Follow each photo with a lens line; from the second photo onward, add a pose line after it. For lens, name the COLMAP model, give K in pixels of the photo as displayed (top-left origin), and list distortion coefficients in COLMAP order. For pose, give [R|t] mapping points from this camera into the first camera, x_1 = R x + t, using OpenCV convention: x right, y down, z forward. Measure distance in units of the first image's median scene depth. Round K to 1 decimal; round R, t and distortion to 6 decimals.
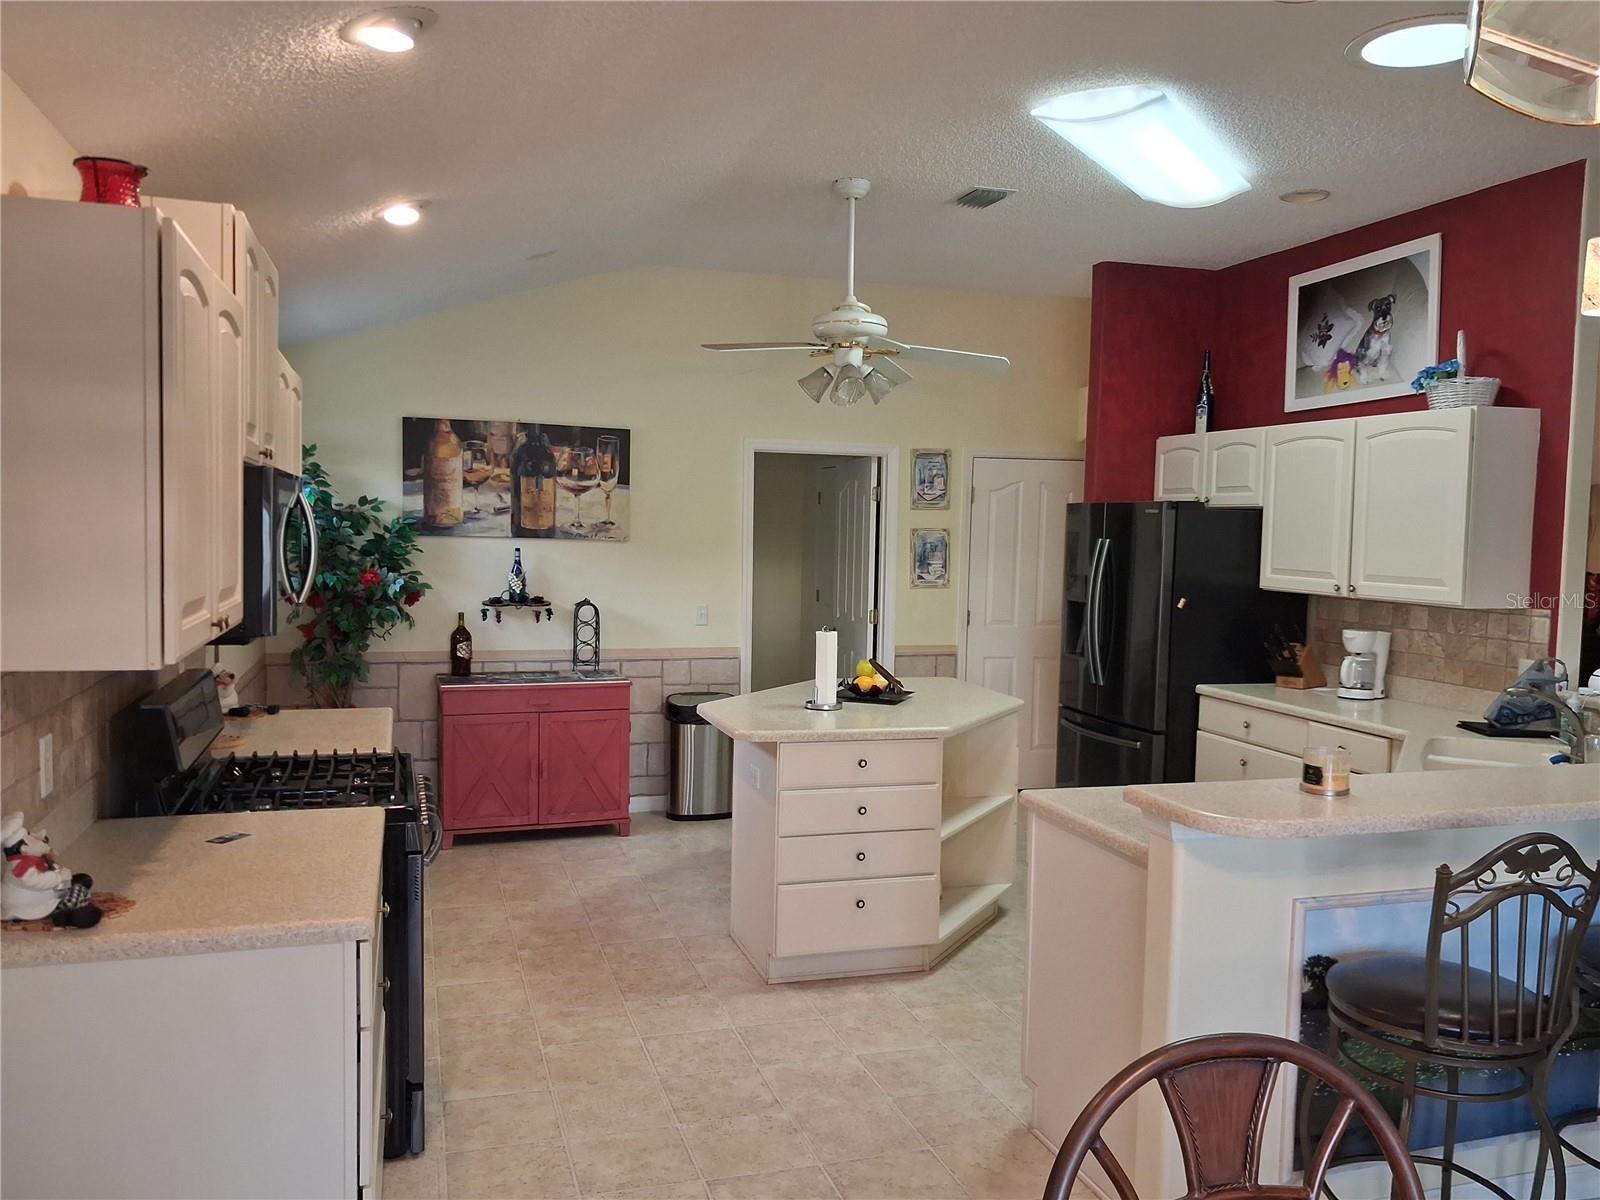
lens RADIAL K [[1259.9, 0, 830.3], [0, 1259.9, 613.8], [0, 0, 1]] dist [0.057505, -0.089447]
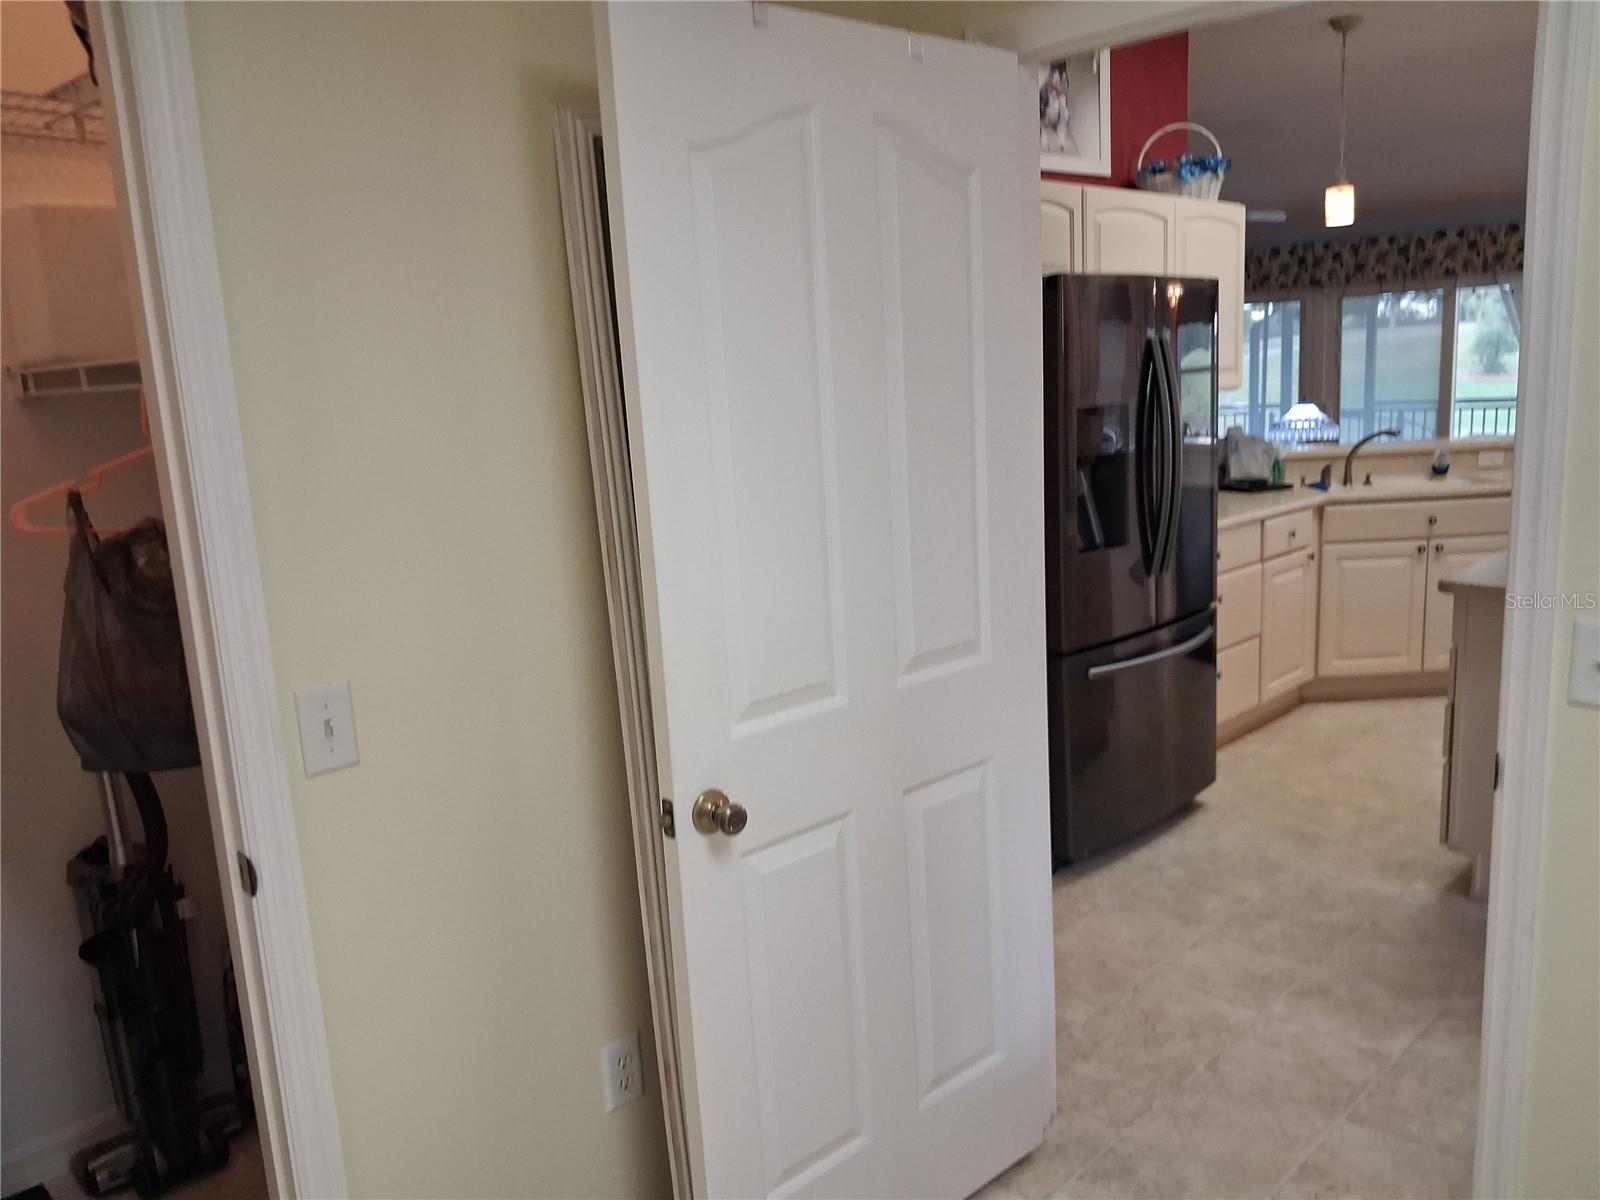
lens RADIAL K [[1259.9, 0, 808.5], [0, 1259.9, 594.3], [0, 0, 1]] dist [0.057505, -0.089447]
pose [[-0.474376, -0.152410, 0.867029, -0.236466], [0.100980, 0.968977, 0.225580, -0.087320], [-0.874512, 0.194562, -0.444269, 1.352733]]
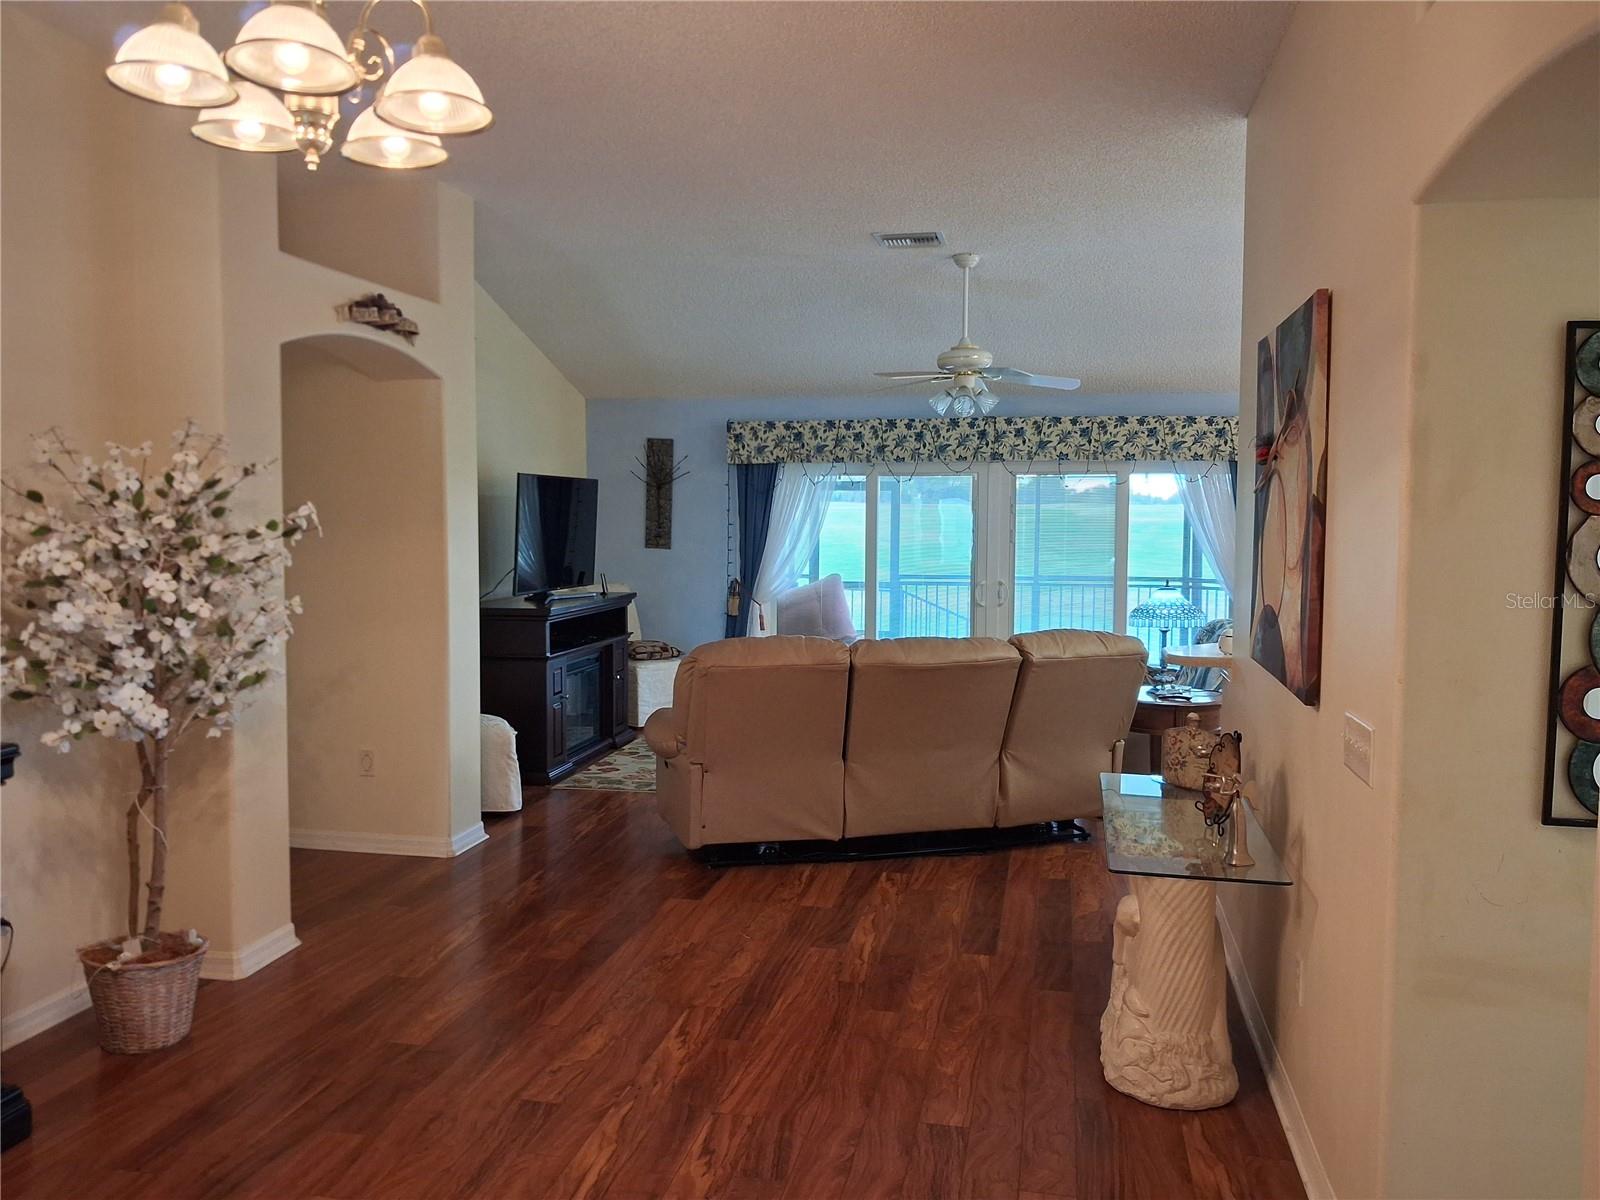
lens RADIAL K [[1259.9, 0, 804.7], [0, 1259.9, 580.7], [0, 0, 1]] dist [0.057505, -0.089447]
pose [[-0.868045, -0.056178, 0.493296, 0.278572], [0.007760, 0.991921, 0.126618, -0.088735], [-0.496424, 0.113738, -0.860597, 1.445240]]
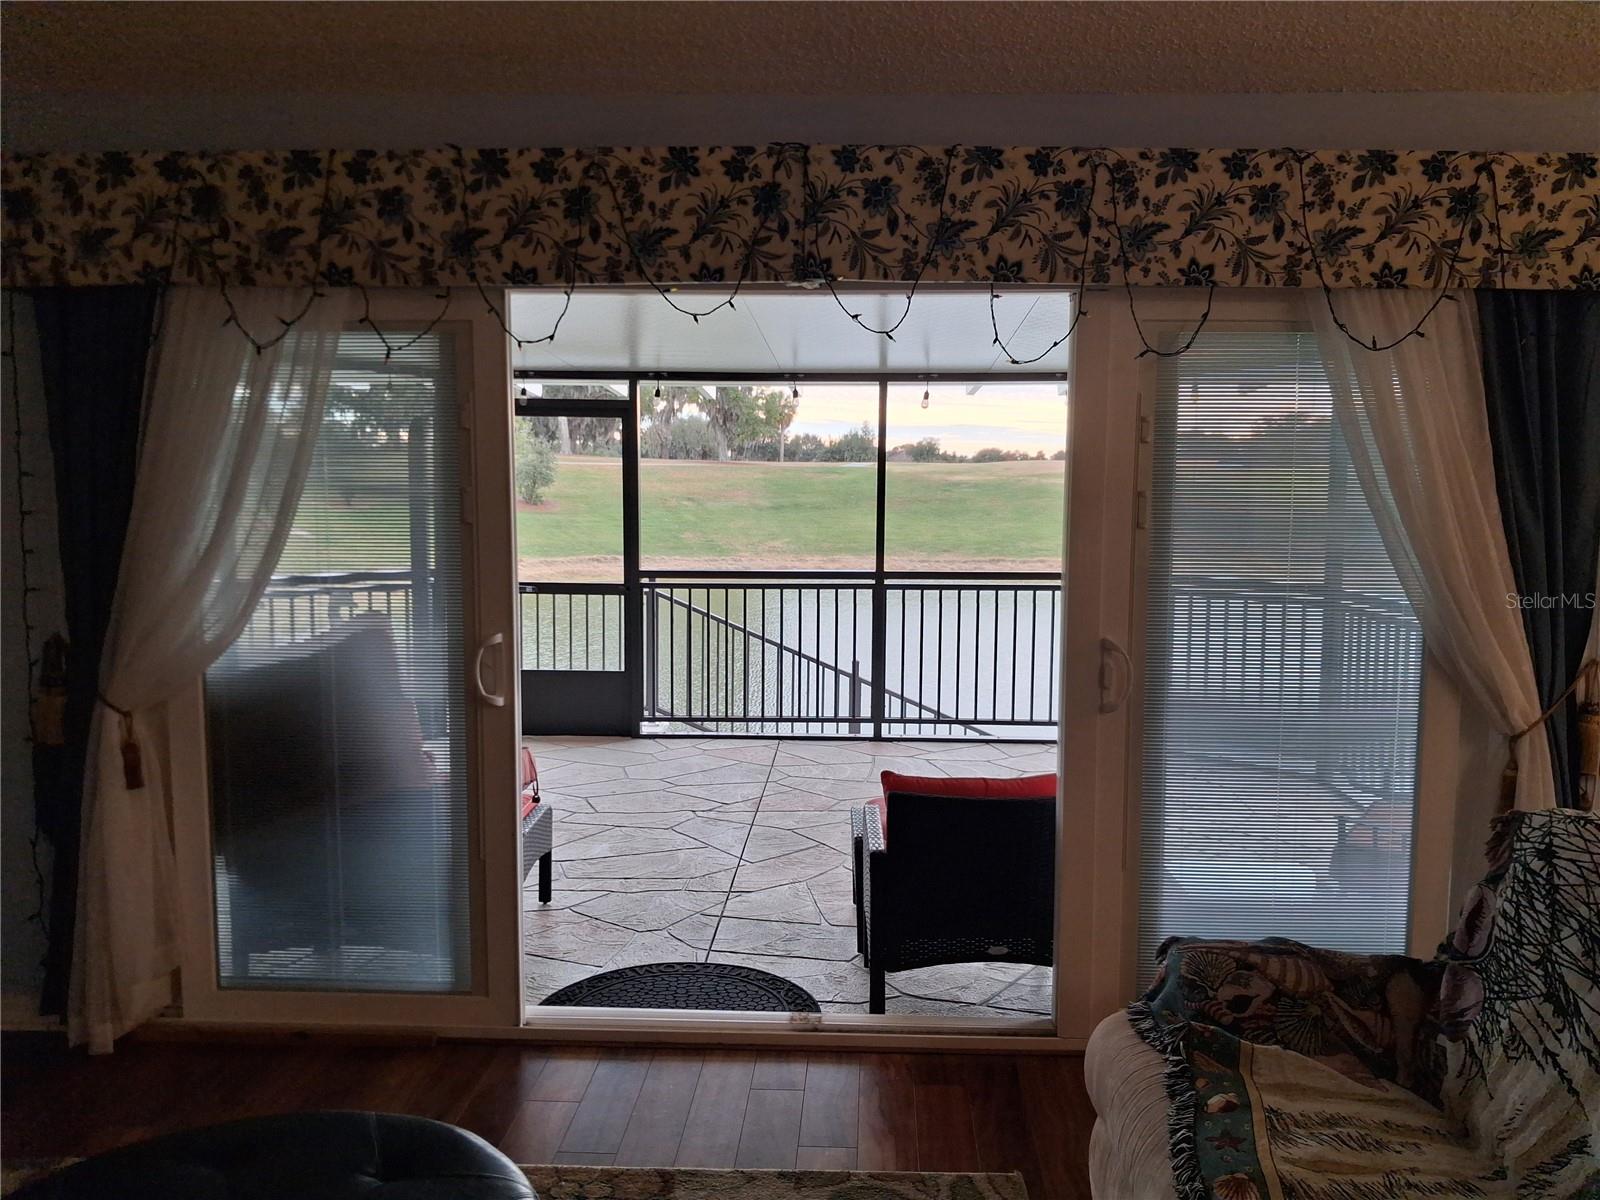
lens RADIAL K [[1259.9, 0, 821.8], [0, 1259.9, 601.6], [0, 0, 1]] dist [0.057505, -0.089447]
pose [[-0.937921, -0.066027, 0.340507, 0.609783], [-0.006061, 0.984684, 0.174244, -0.009624], [-0.346796, 0.161364, -0.923956, 0.598370]]
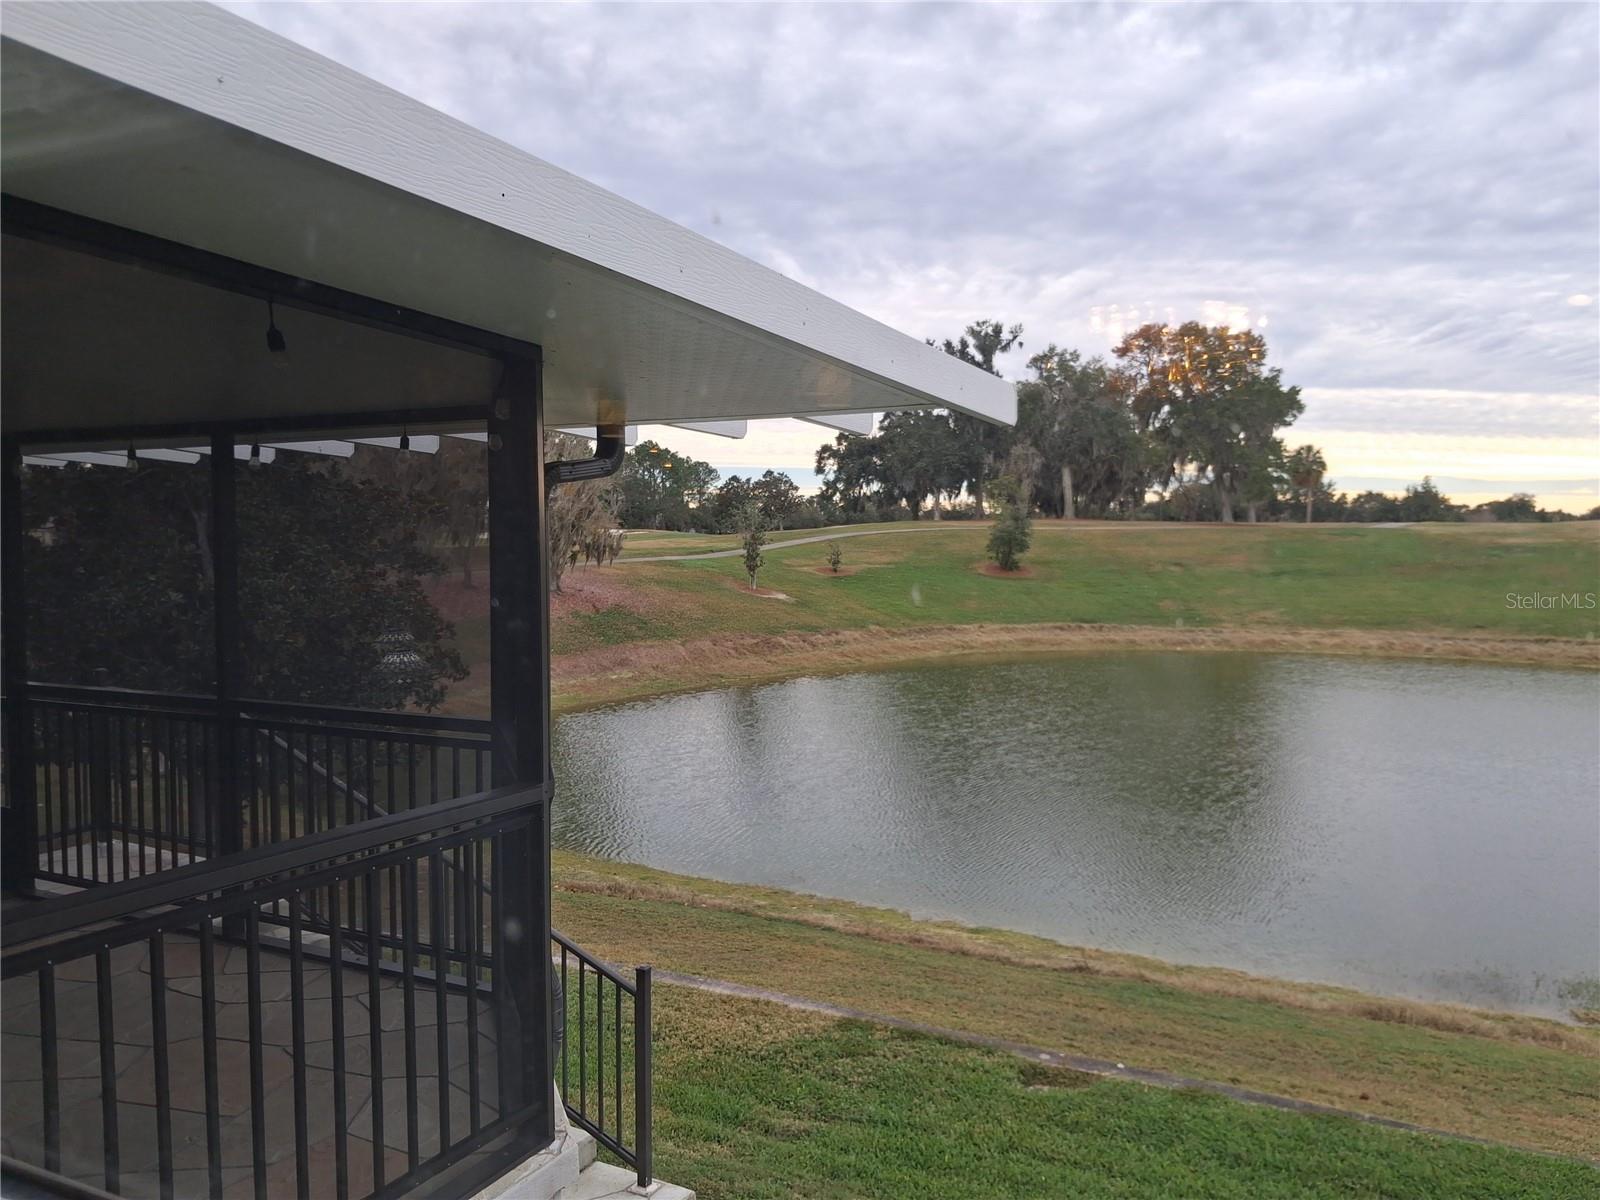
lens RADIAL K [[1259.9, 0, 799.7], [0, 1259.9, 600.6], [0, 0, 1]] dist [0.057505, -0.089447]
pose [[-0.704328, -0.061277, 0.707225, 0.594356], [0.032303, 0.992469, 0.118163, -0.008892], [-0.709139, 0.106071, -0.697044, 0.572478]]
